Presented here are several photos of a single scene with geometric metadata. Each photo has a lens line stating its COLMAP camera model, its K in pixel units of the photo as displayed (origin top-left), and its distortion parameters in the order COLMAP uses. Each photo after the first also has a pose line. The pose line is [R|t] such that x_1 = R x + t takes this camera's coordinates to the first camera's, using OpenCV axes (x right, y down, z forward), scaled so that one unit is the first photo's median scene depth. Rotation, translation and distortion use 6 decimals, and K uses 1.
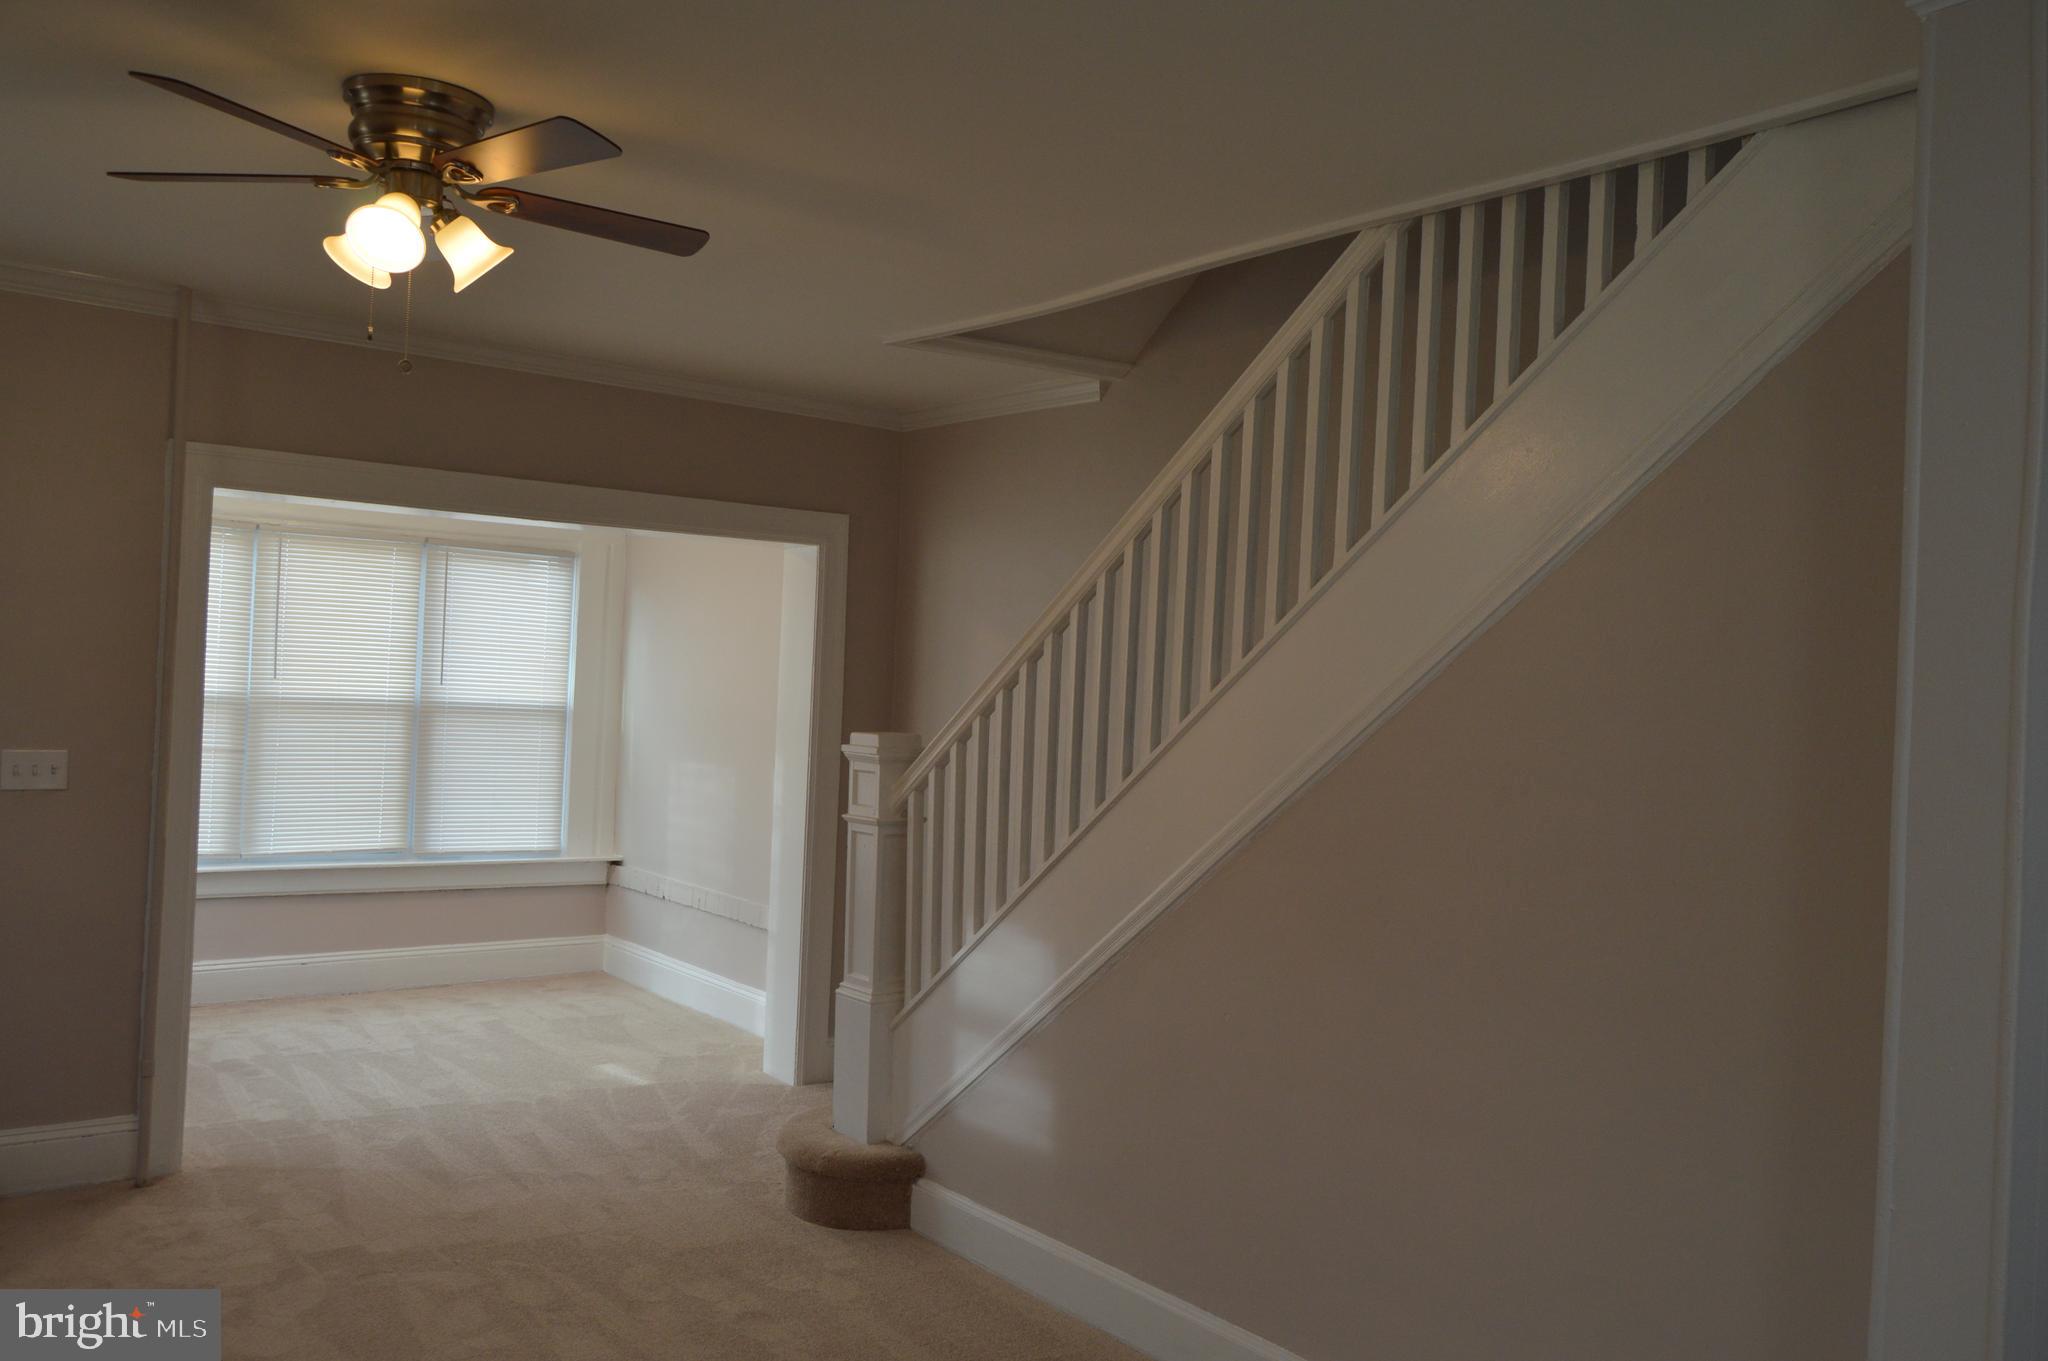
lens RADIAL K [[1607.7, 0, 1028.2], [0, 1607.7, 678.4], [0, 0, 1]] dist [-0.016925, 0.009001]
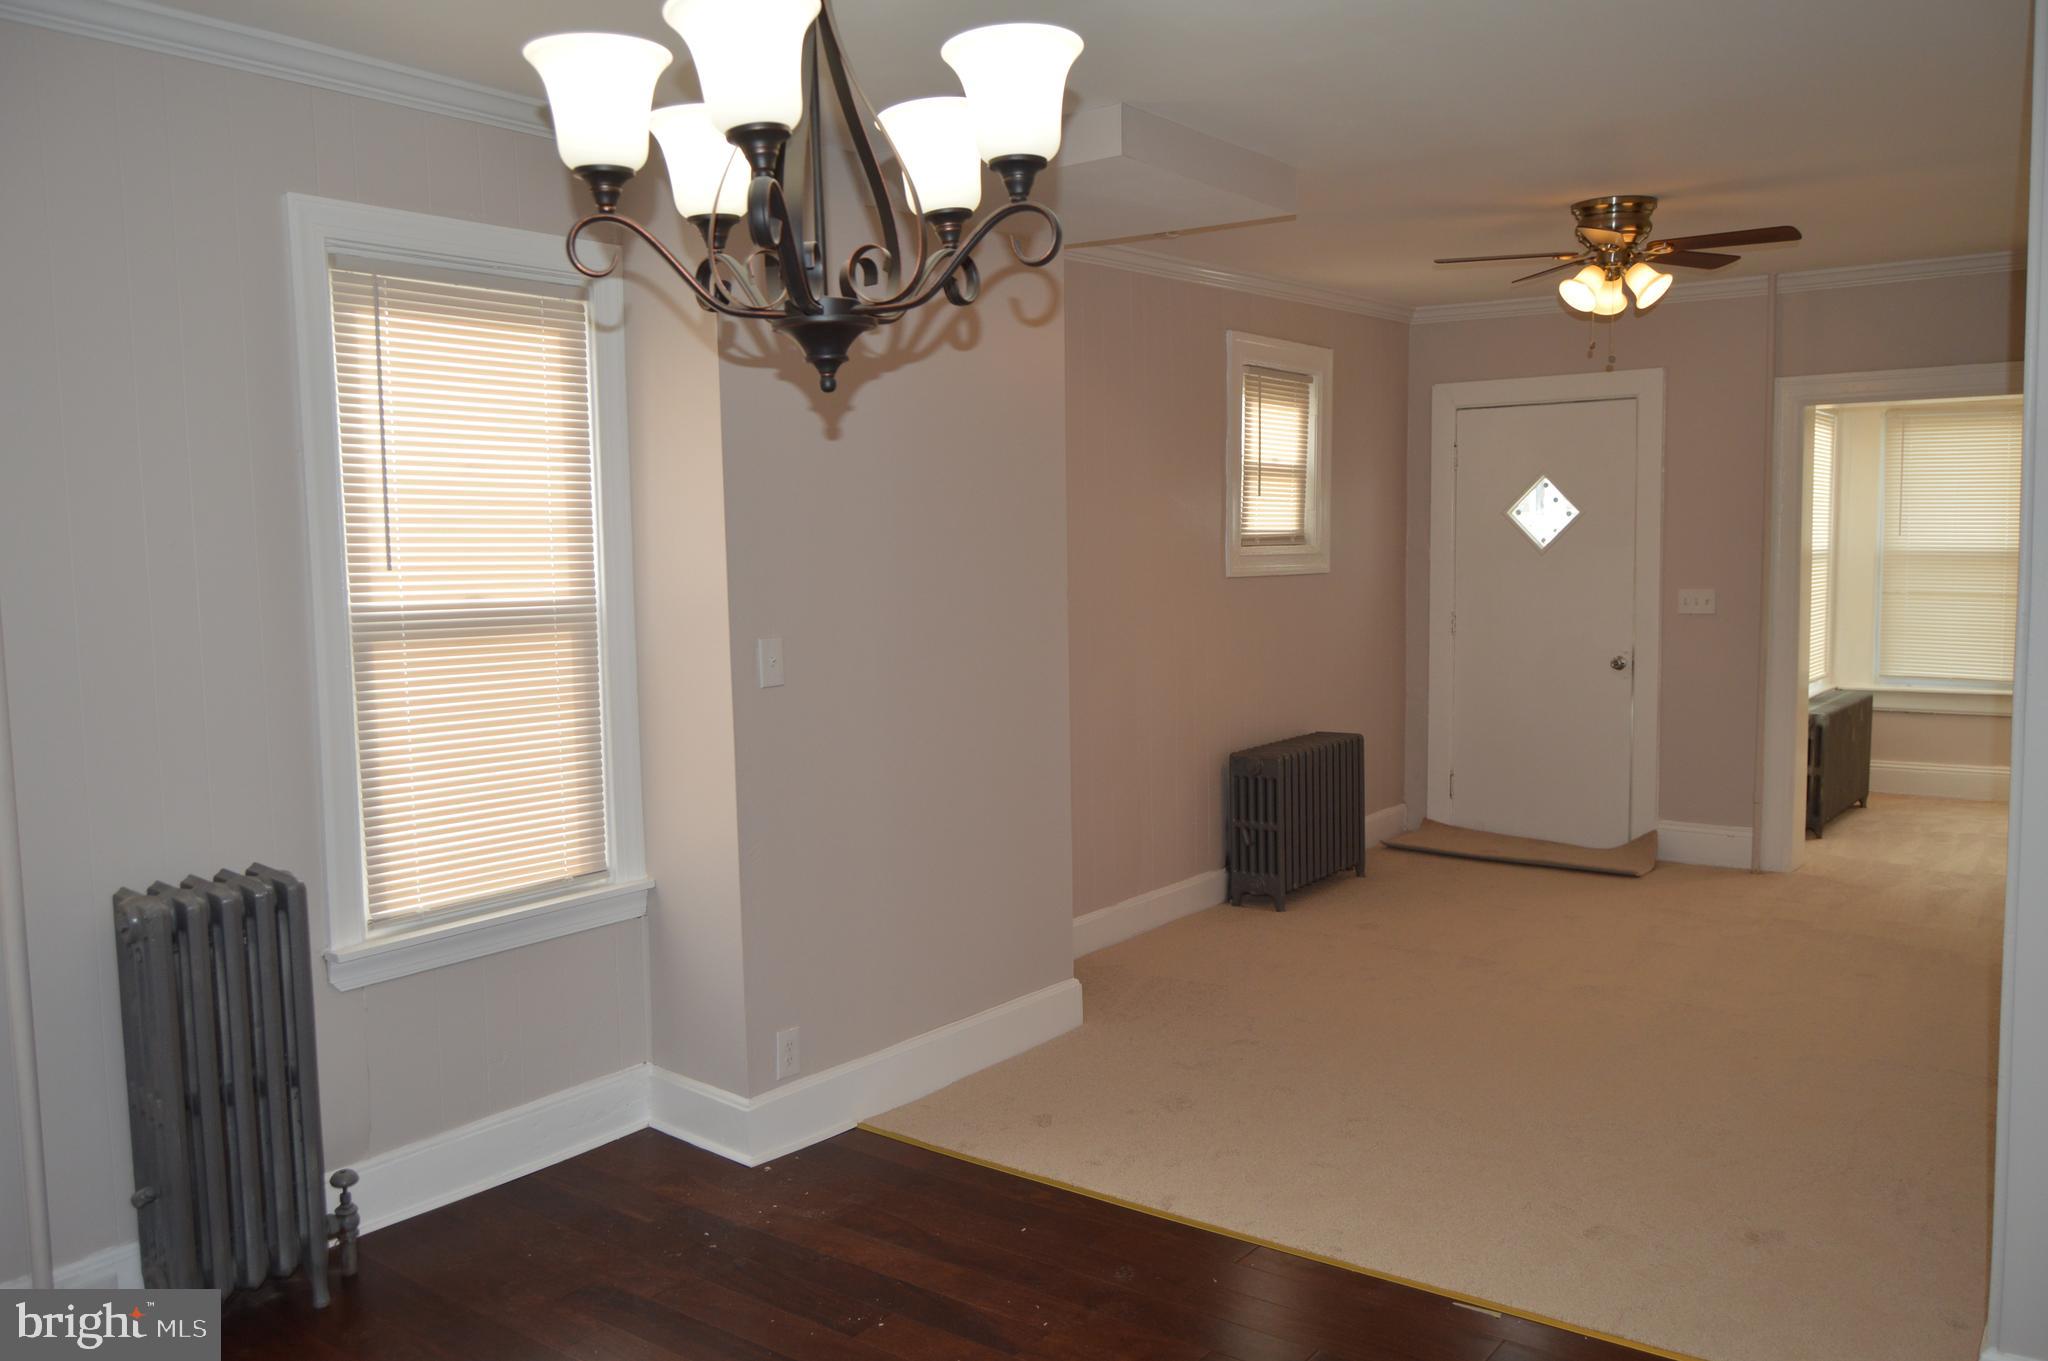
lens RADIAL K [[1607.7, 0, 1036.0], [0, 1607.7, 672.7], [0, 0, 1]] dist [-0.016925, 0.009001]
pose [[0.264760, 0.038169, -0.963559, 0.439509], [0.037006, 0.998078, 0.049705, 0.014058], [0.963604, -0.048818, 0.262838, -0.033944]]
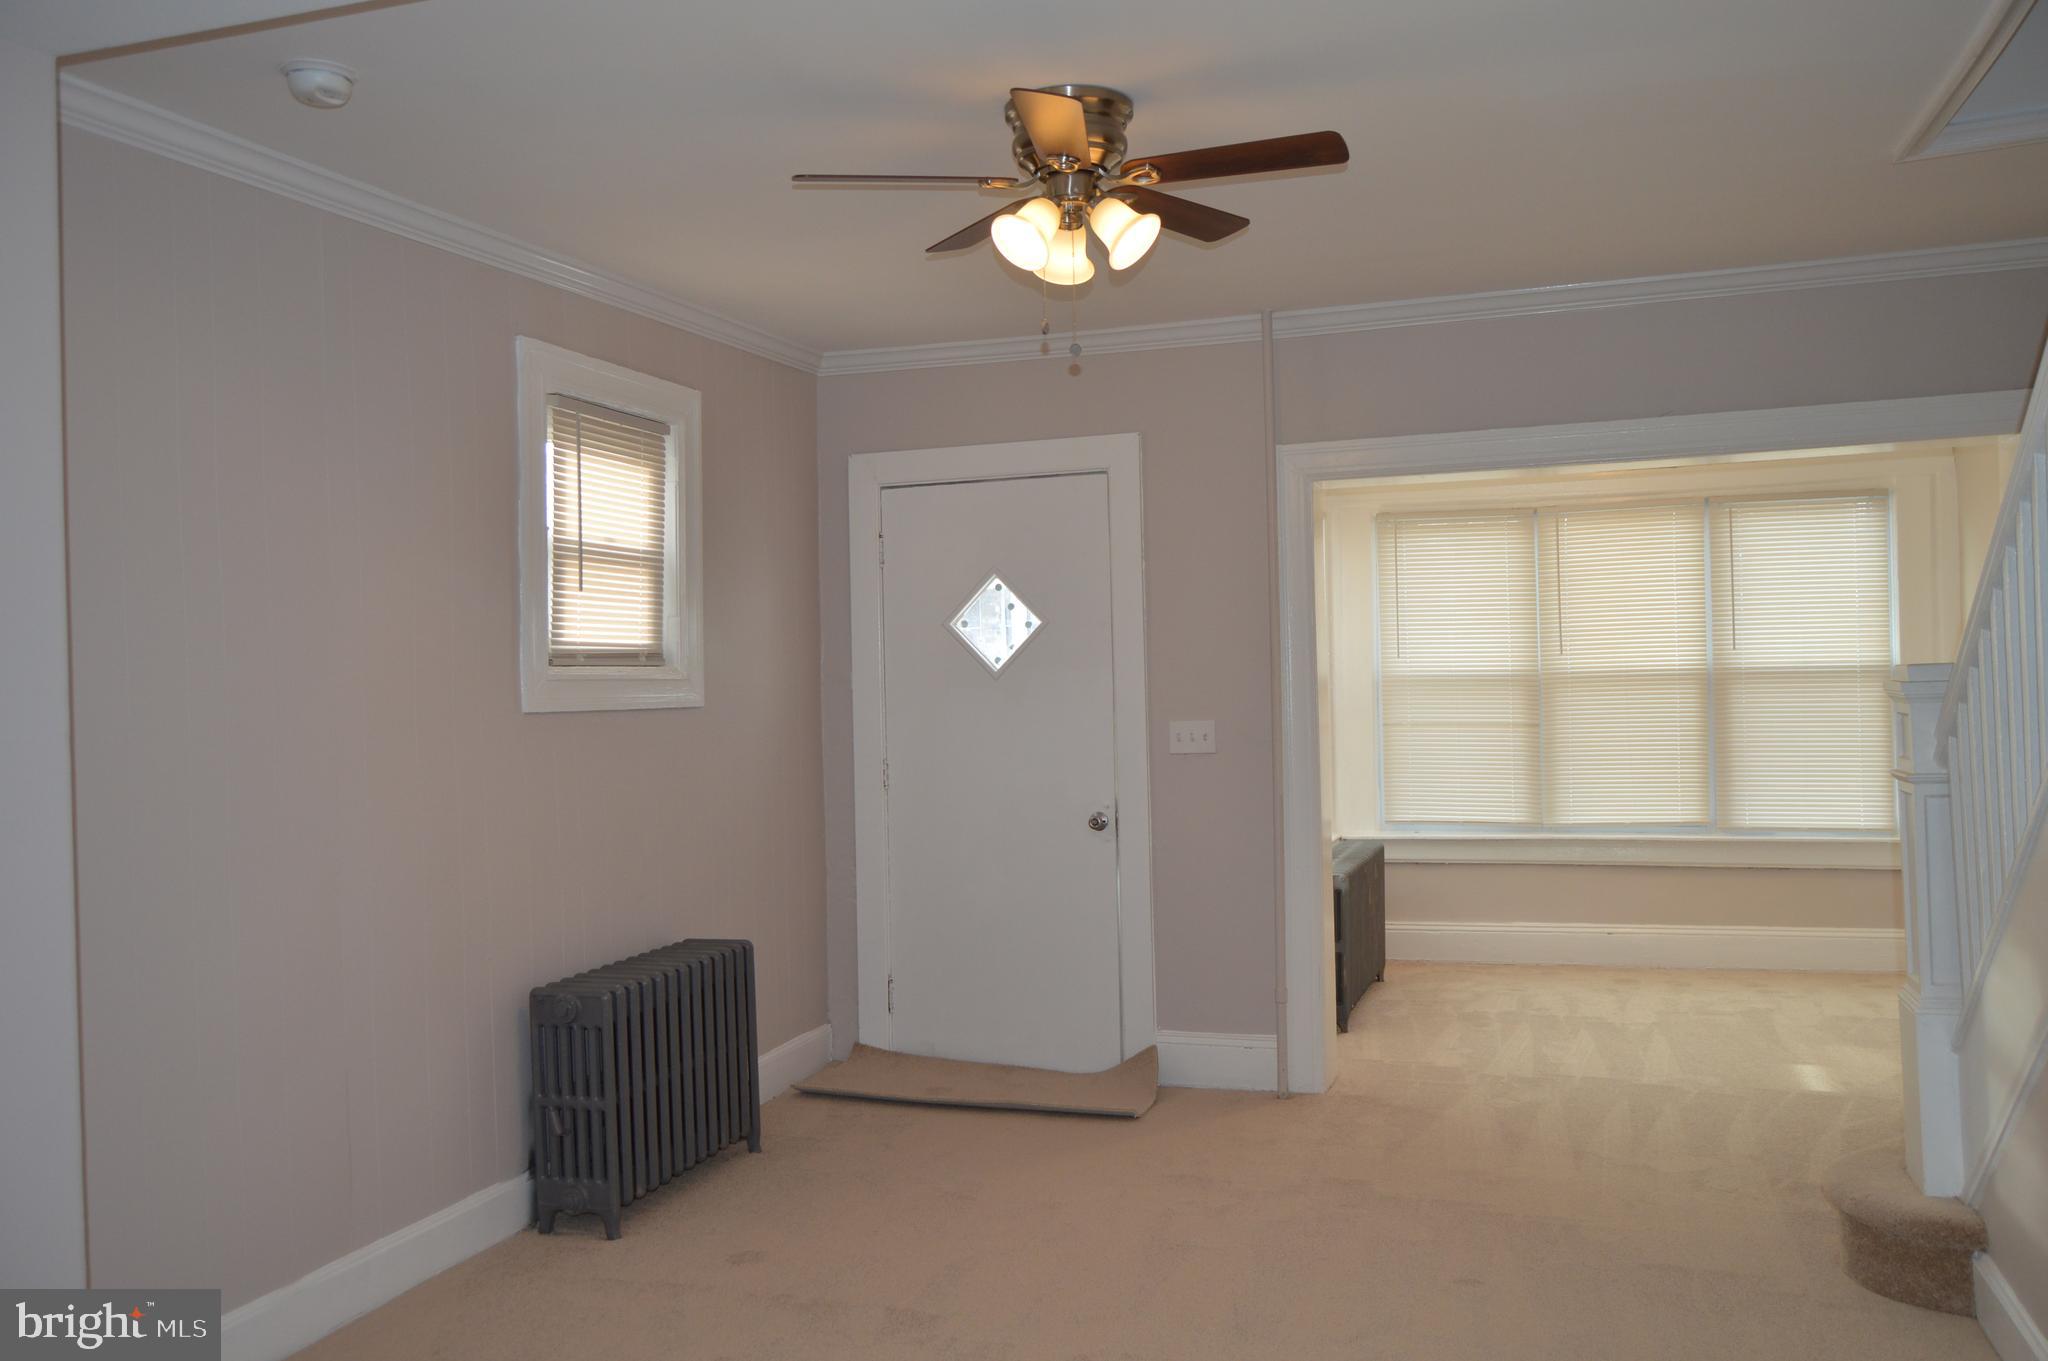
lens RADIAL K [[1607.7, 0, 1037.2], [0, 1607.7, 672.9], [0, 0, 1]] dist [-0.016925, 0.009001]
pose [[0.551219, -0.057143, -0.832402, 0.193575], [0.057208, 0.997893, -0.030621, 0.023082], [0.832397, -0.030741, 0.553326, 0.136003]]
